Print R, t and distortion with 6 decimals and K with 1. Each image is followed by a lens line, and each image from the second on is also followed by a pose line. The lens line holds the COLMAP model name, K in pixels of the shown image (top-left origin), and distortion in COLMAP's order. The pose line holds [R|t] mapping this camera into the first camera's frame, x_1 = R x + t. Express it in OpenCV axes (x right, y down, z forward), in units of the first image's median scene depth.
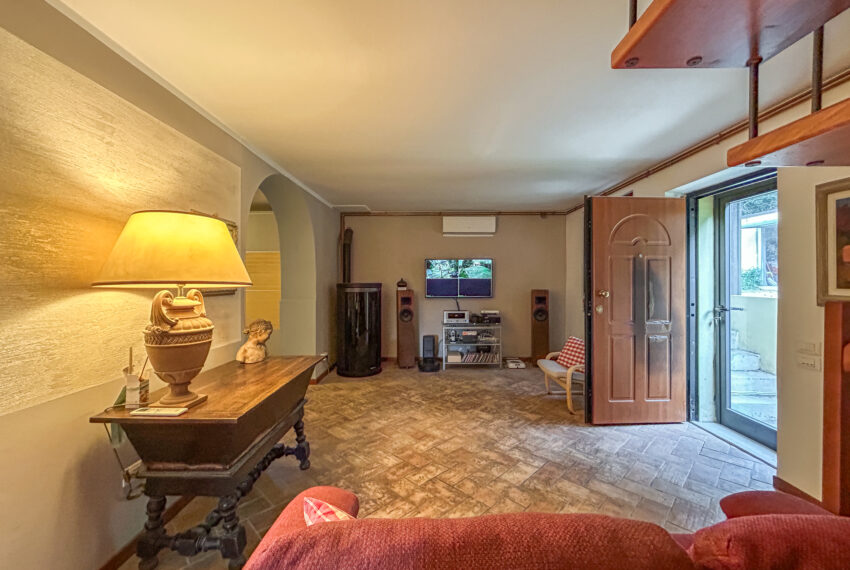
lens RADIAL K [[355.8, 0, 427.1], [0, 355.8, 281.4], [0, 0, 1]] dist [-0.001972, 0.000357]
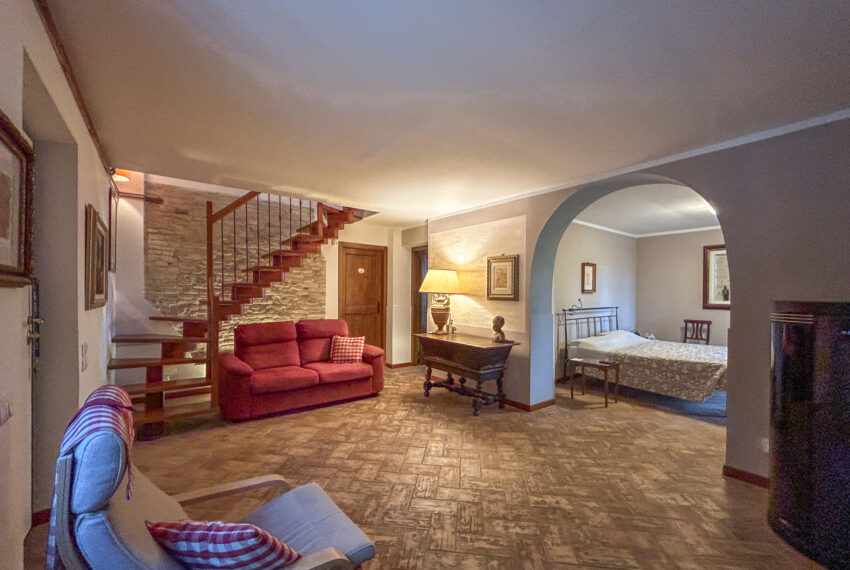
lens RADIAL K [[355.8, 0, 420.2], [0, 355.8, 294.0], [0, 0, 1]] dist [-0.001972, 0.000357]
pose [[-0.797084, -0.001505, -0.603867, 0.740454], [-0.009932, 0.999894, 0.010619, -0.007411], [0.603787, 0.014462, -0.797014, 1.996151]]
